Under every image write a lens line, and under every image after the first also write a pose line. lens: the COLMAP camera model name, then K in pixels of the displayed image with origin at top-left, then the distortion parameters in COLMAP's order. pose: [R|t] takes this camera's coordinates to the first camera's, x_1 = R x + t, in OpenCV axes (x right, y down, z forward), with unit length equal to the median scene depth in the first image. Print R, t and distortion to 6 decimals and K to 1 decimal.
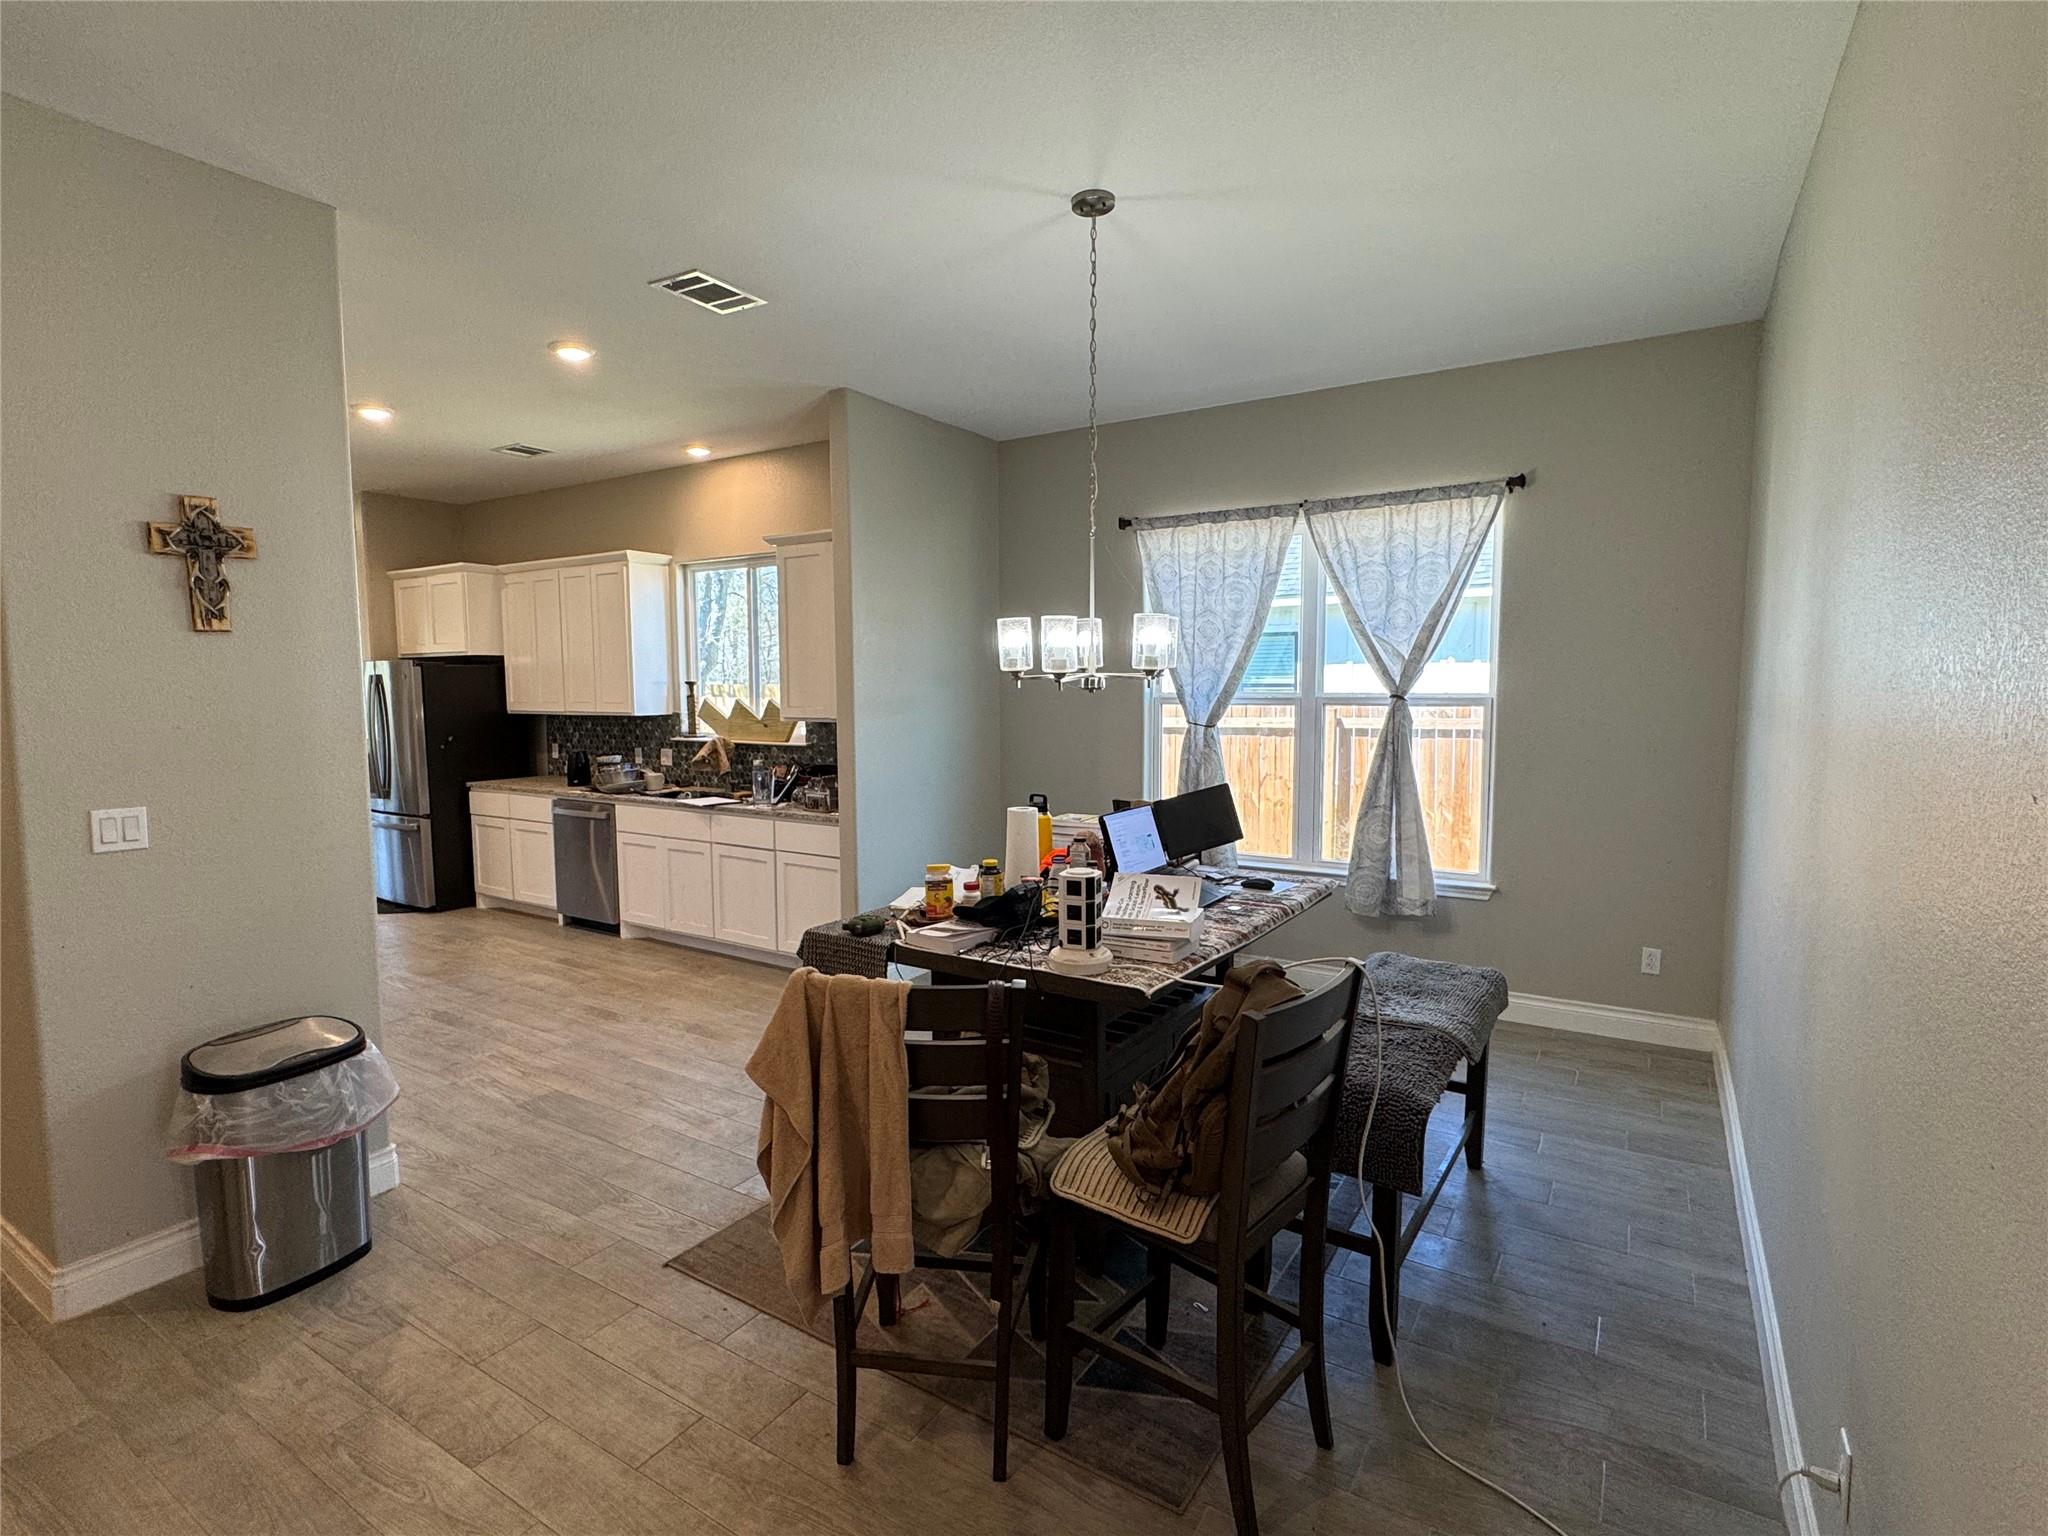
lens RADIAL K [[1004.7, 0, 1016.9], [0, 1004.7, 763.9], [0, 0, 1]] dist [-0.004030, -0.000133]
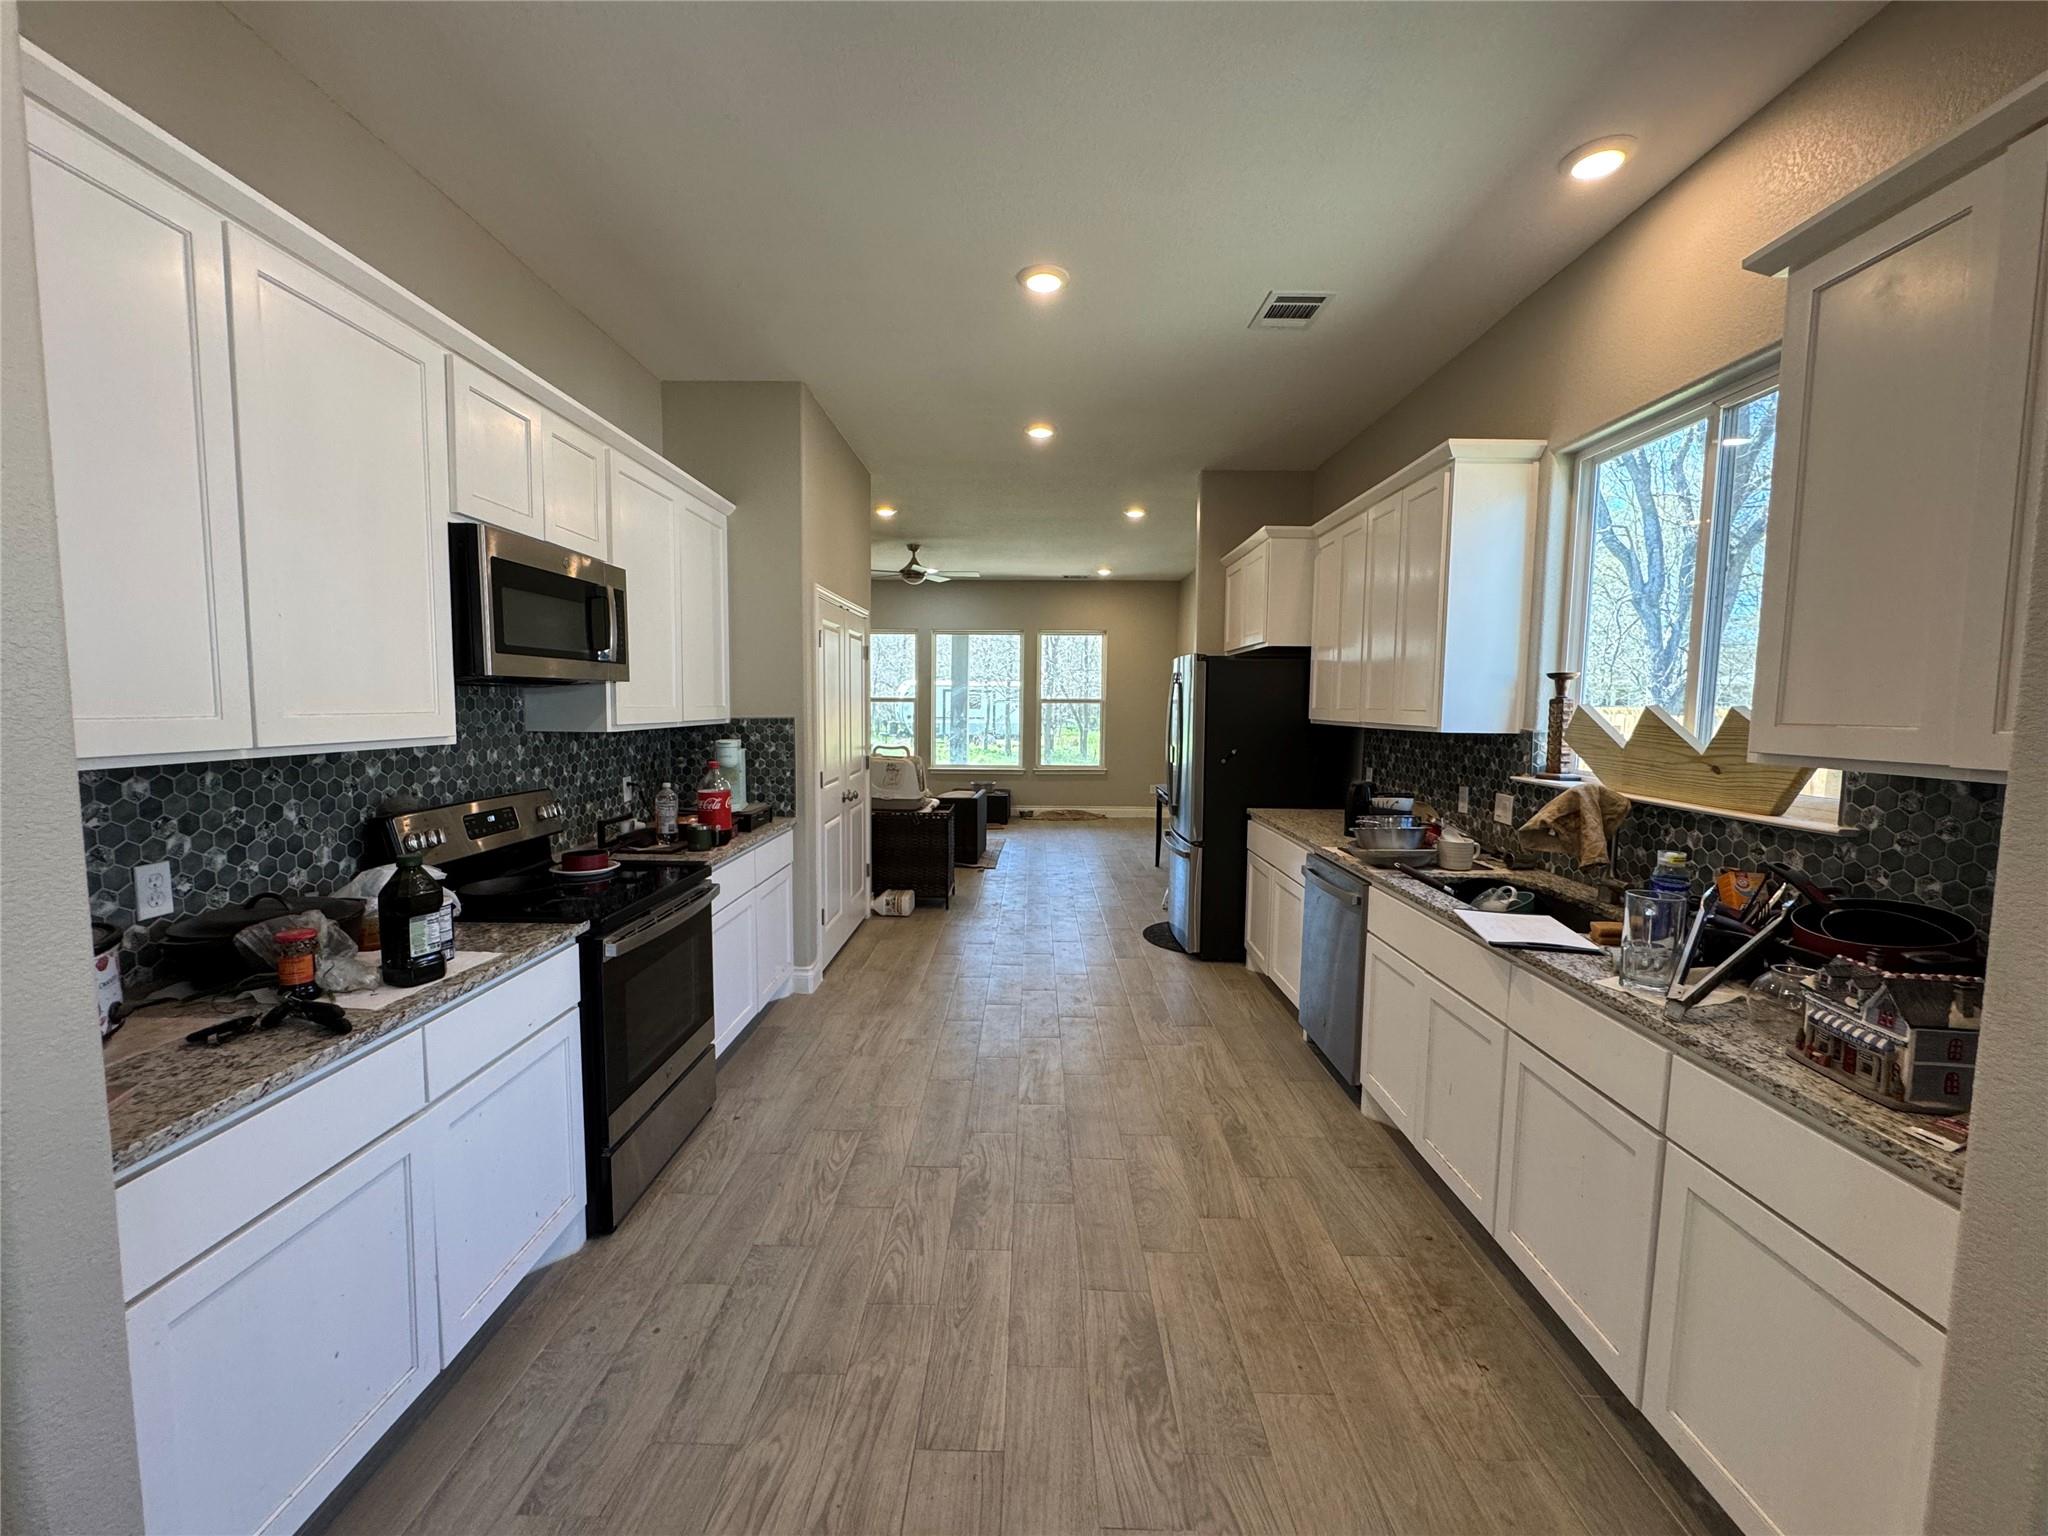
lens RADIAL K [[820.5, 0, 1013.3], [0, 820.5, 763.3], [0, 0, 1]] dist [-0.002383, 0.000254]
pose [[0.518557, 0.076615, -0.851604, -0.107948], [-0.087102, 0.995530, 0.036525, -0.026475], [0.850595, 0.055236, 0.522912, 0.554454]]
